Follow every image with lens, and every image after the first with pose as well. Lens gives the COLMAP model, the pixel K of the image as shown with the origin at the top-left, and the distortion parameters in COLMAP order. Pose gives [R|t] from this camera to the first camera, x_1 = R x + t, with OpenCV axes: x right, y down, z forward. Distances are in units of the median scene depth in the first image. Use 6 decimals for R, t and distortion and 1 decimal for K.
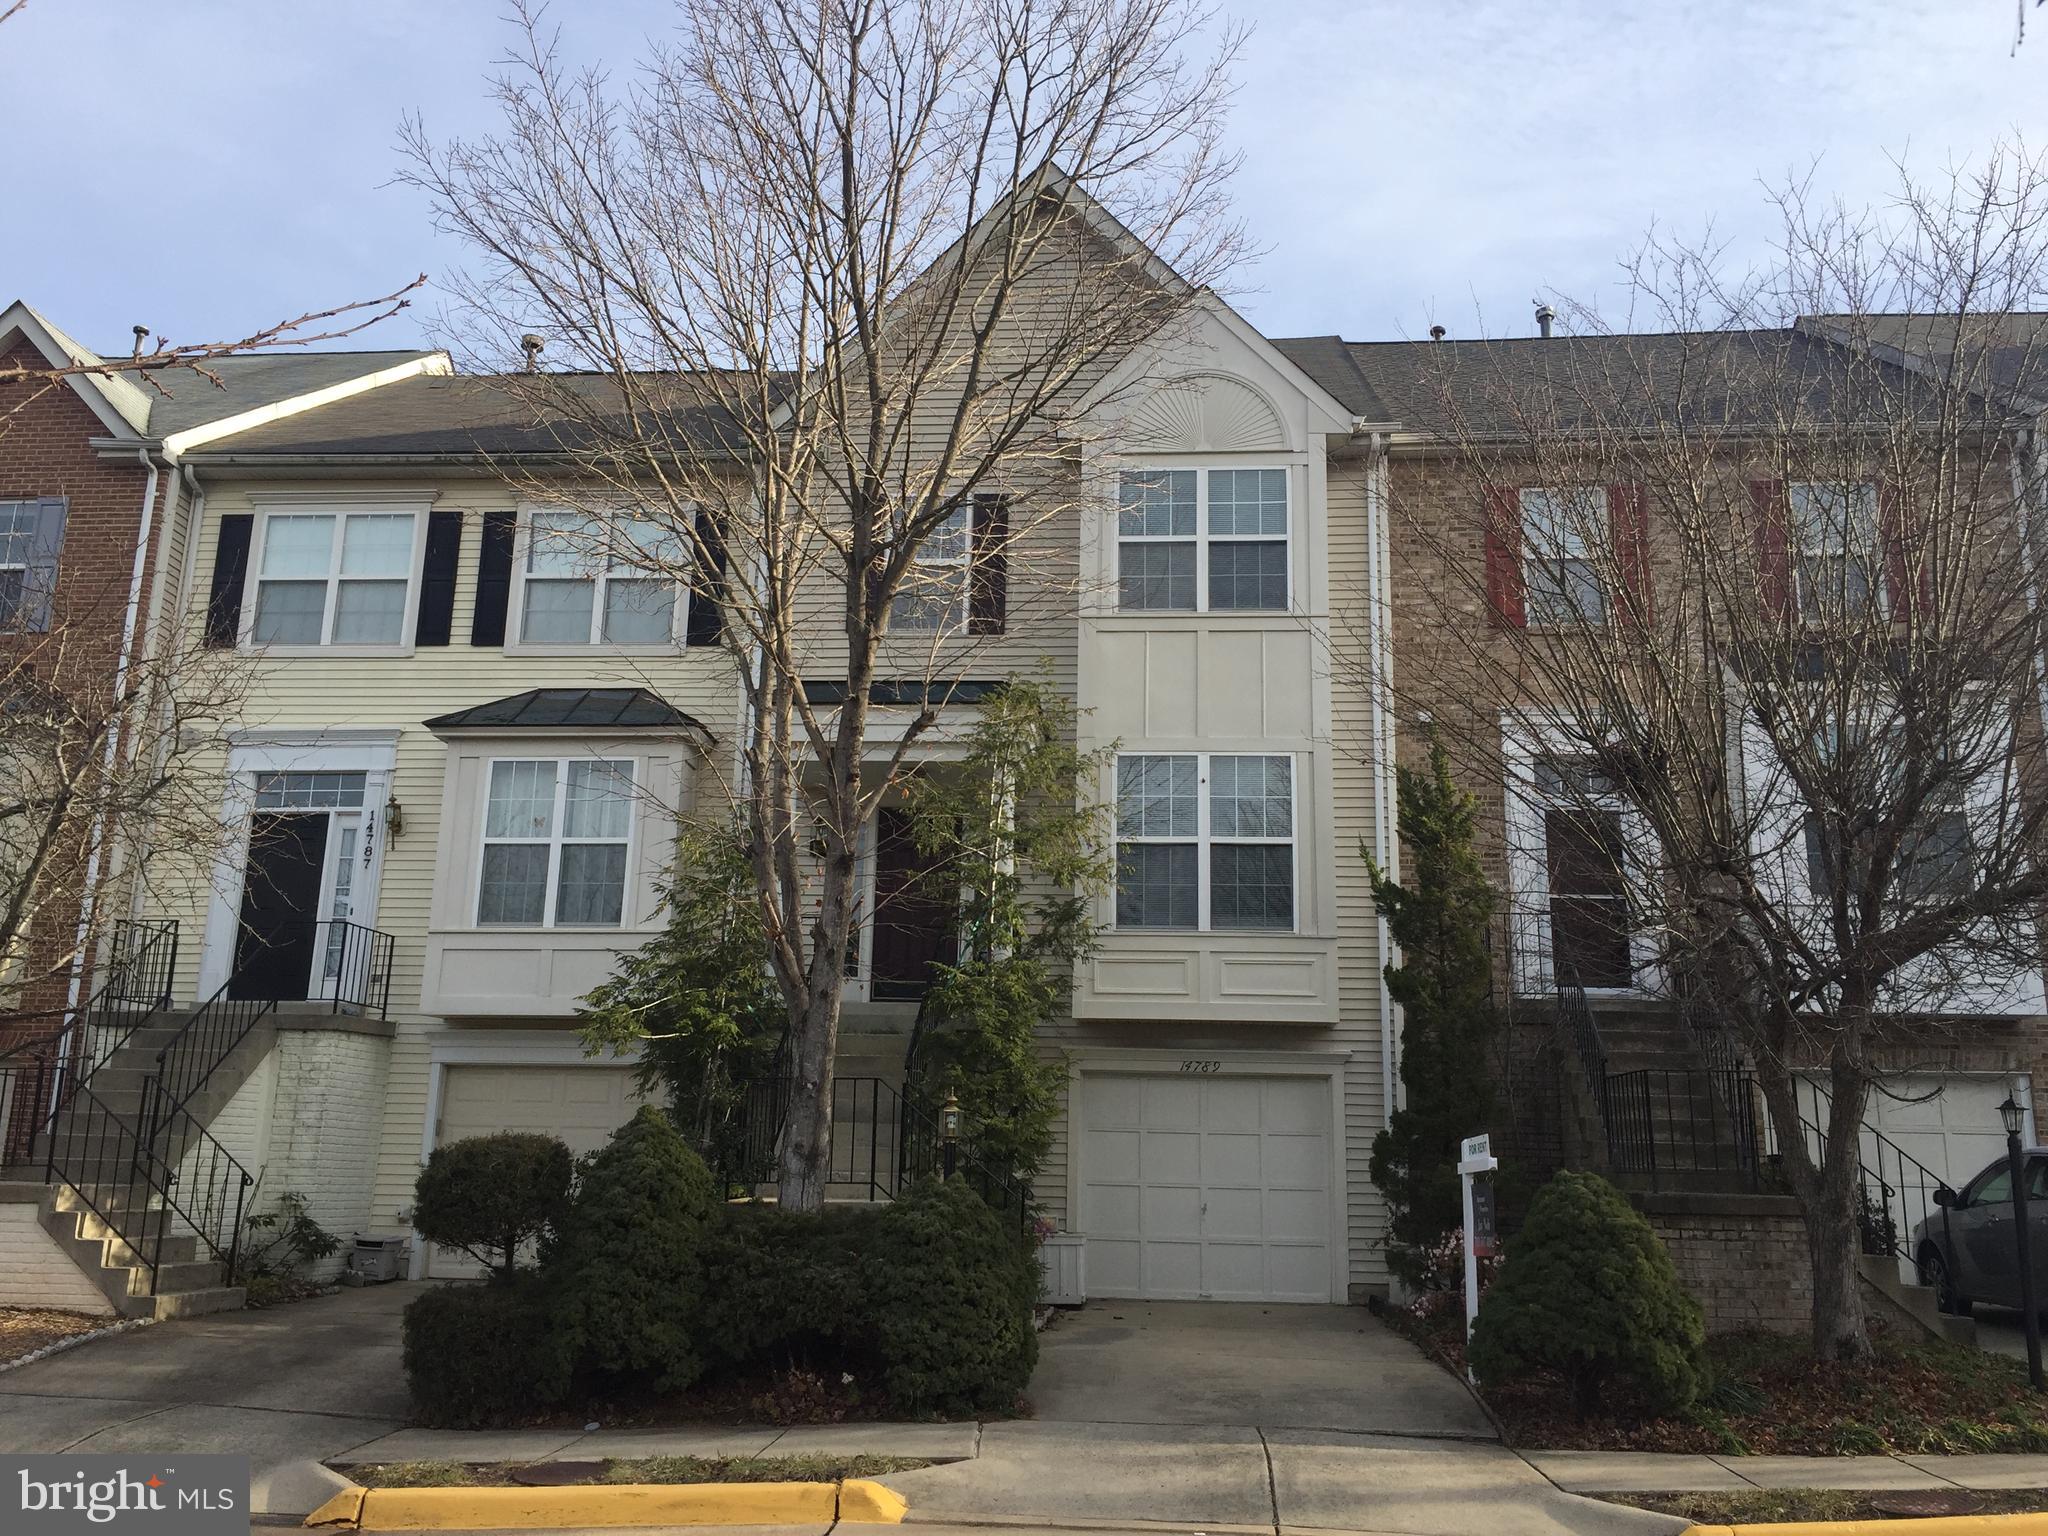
lens RADIAL K [[1740.1, 0, 1025.3], [0, 1740.1, 752.6], [0, 0, 1]] dist [0.076653, -0.101093]
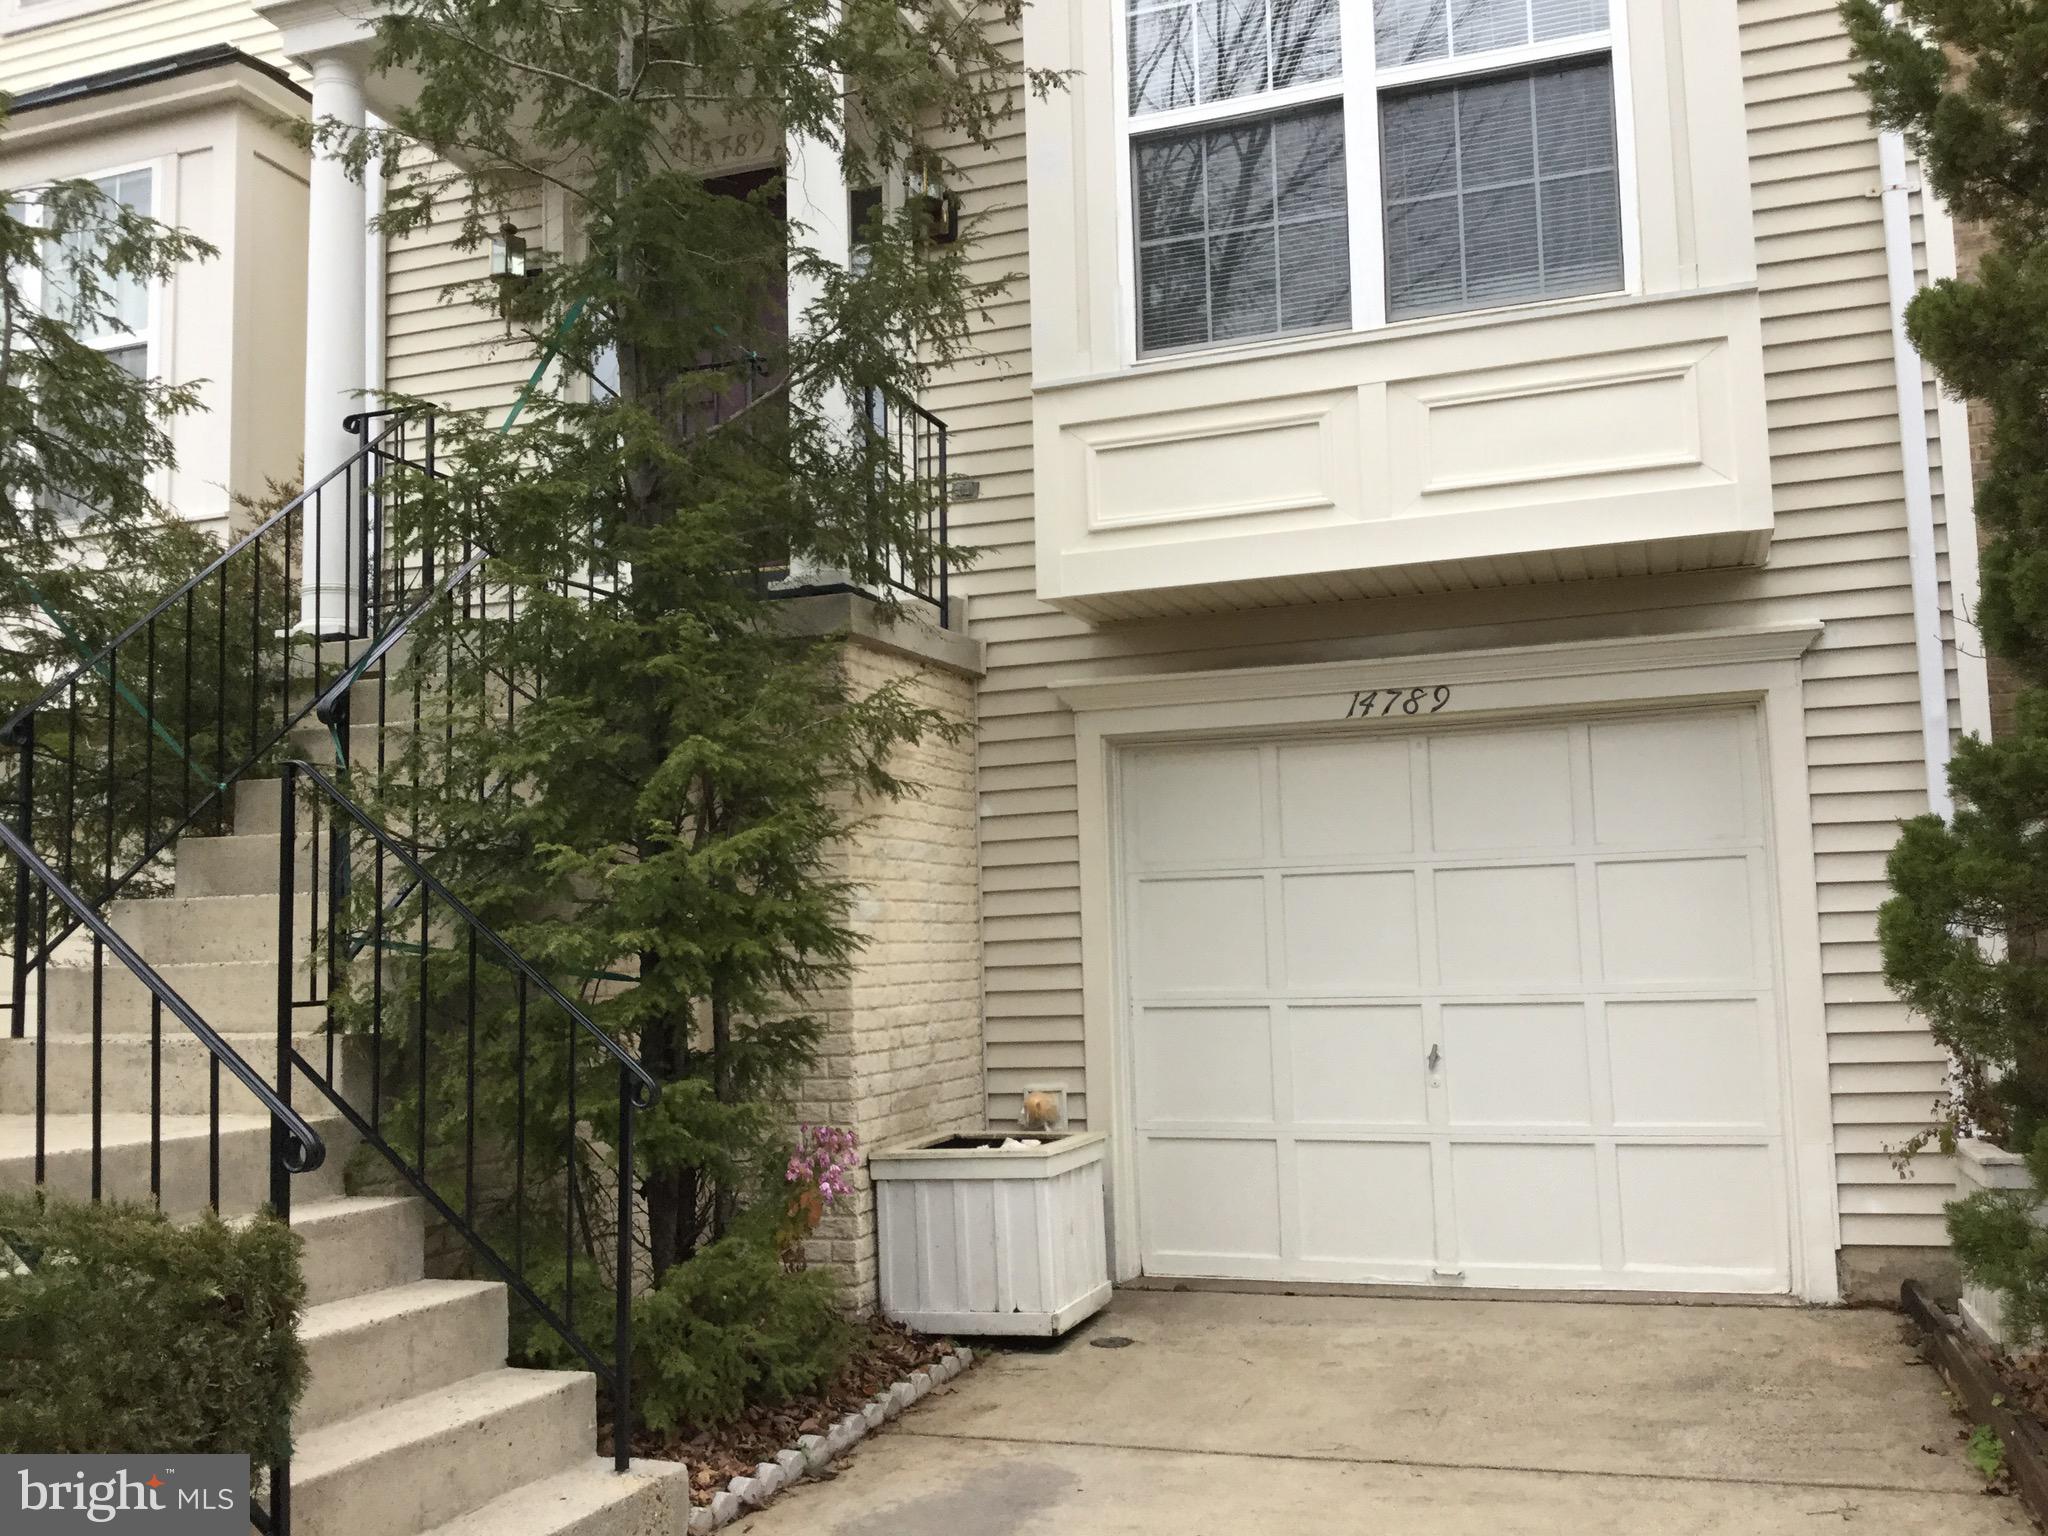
lens RADIAL K [[1858.3, 0, 1009.9], [0, 1858.3, 771.3], [0, 0, 1]] dist [0.079087, -0.135408]
pose [[0.964461, -0.072226, -0.254161, 0.122889], [0.105486, 0.987184, 0.119756, 0.138846], [0.242254, -0.142310, 0.959719, 0.590545]]
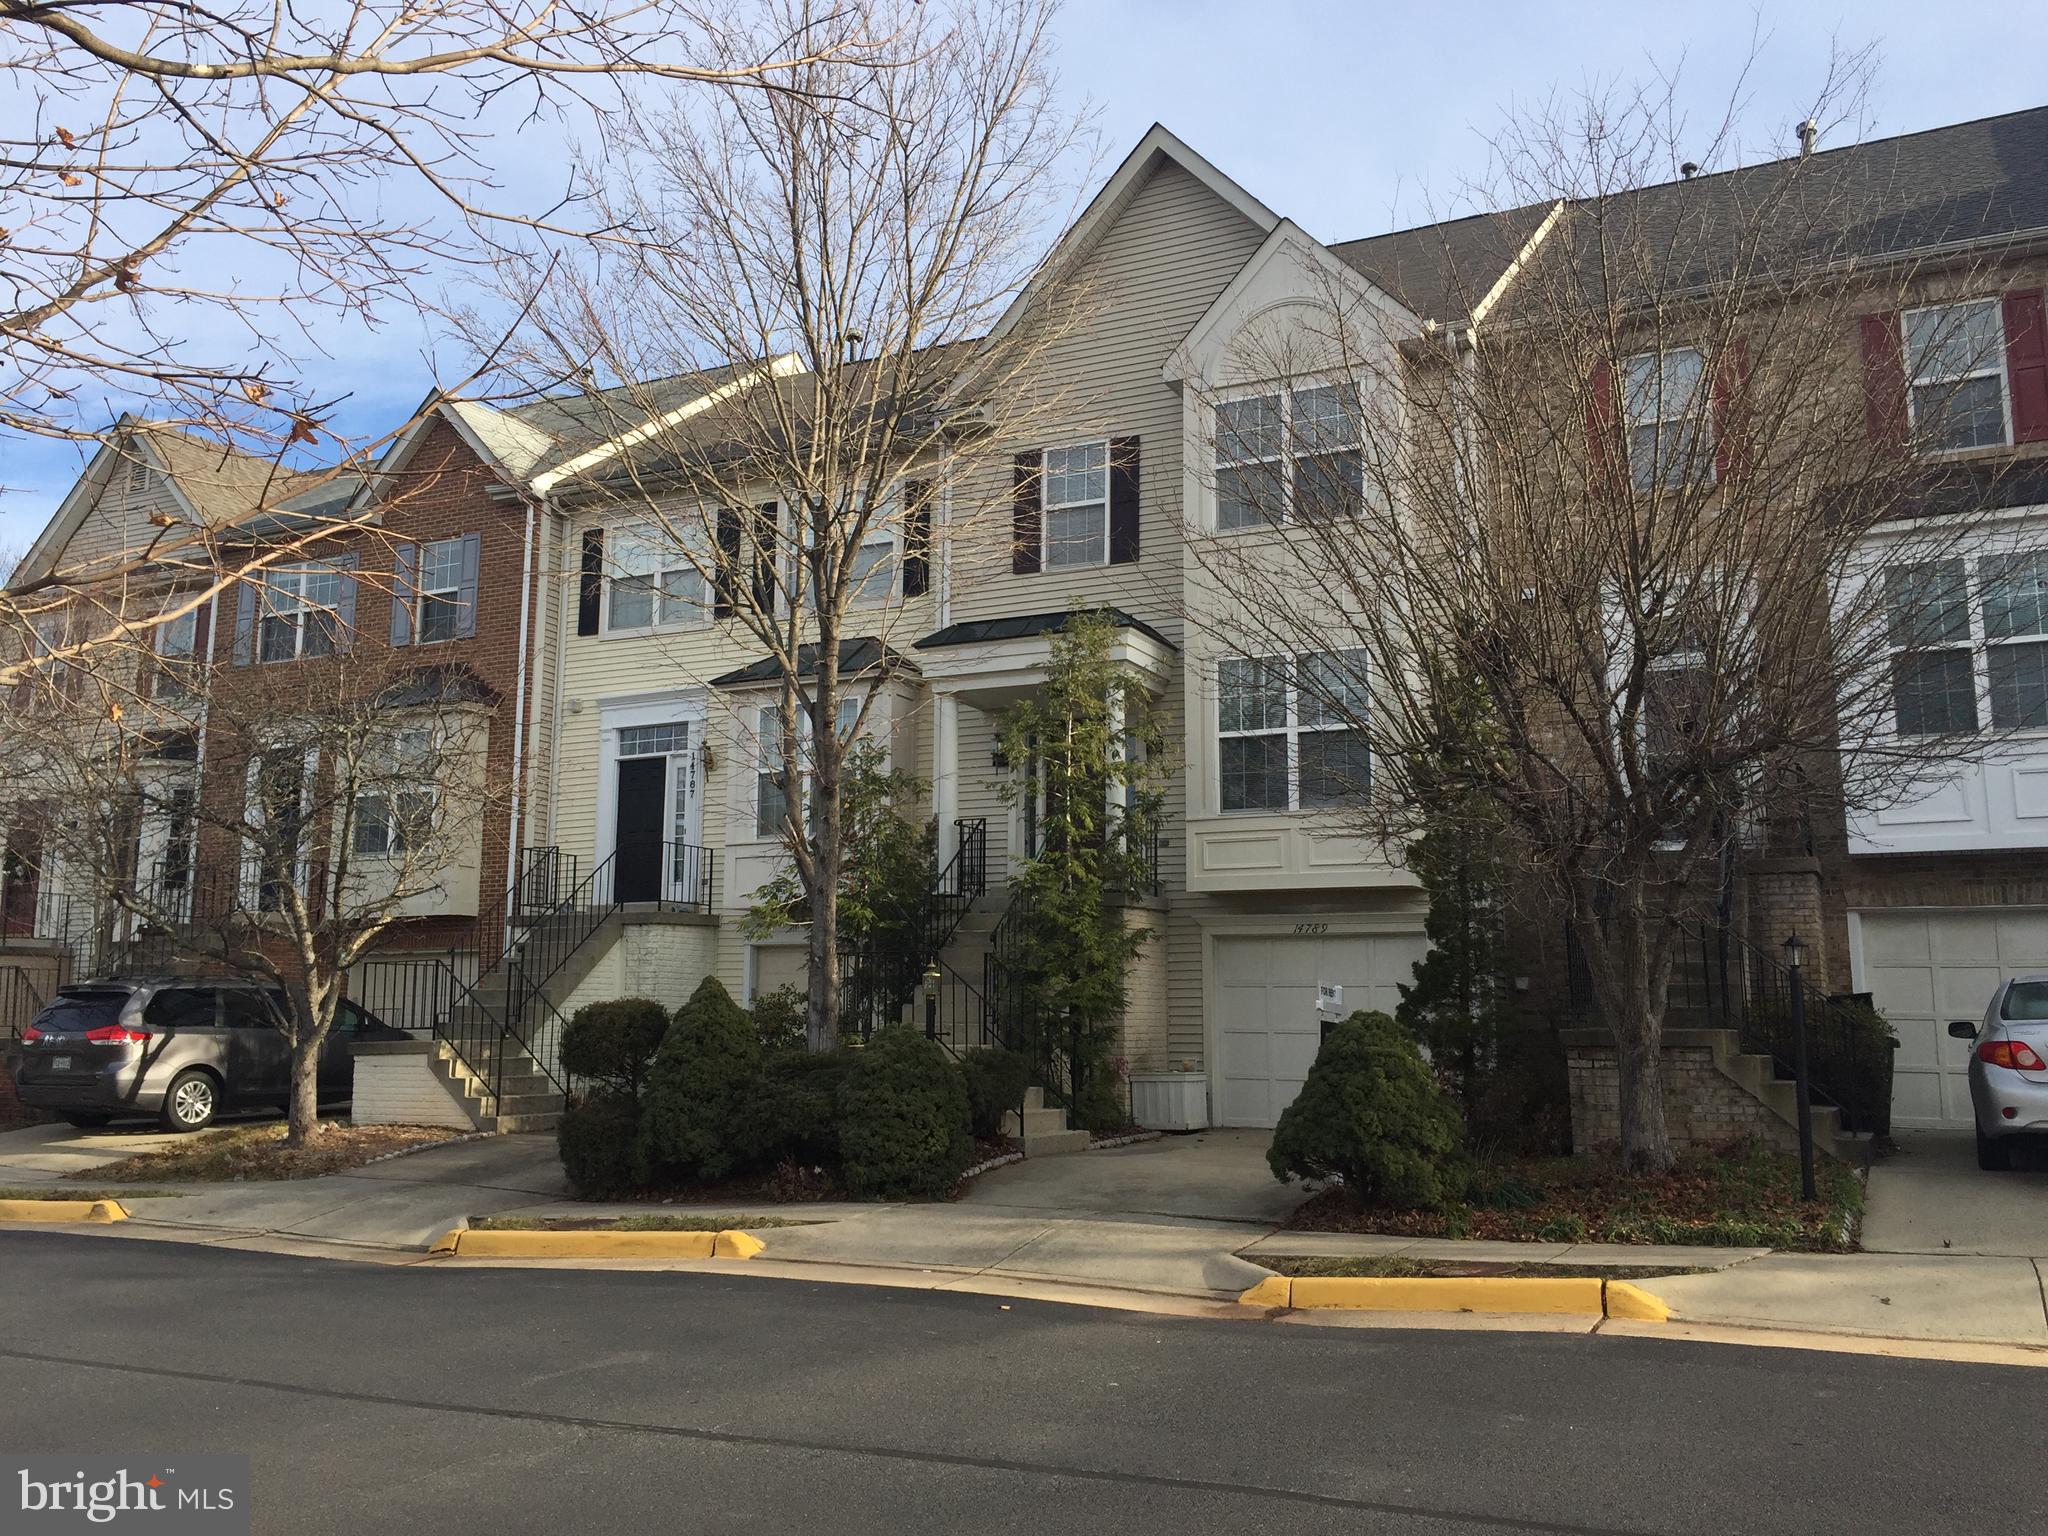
lens RADIAL K [[1740.1, 0, 1026.7], [0, 1740.1, 747.2], [0, 0, 1]] dist [0.076653, -0.101093]
pose [[0.930529, -0.073838, -0.358697, 0.349981], [0.099897, 0.993497, 0.054638, -0.017904], [0.352329, -0.086675, 0.931854, -0.113853]]
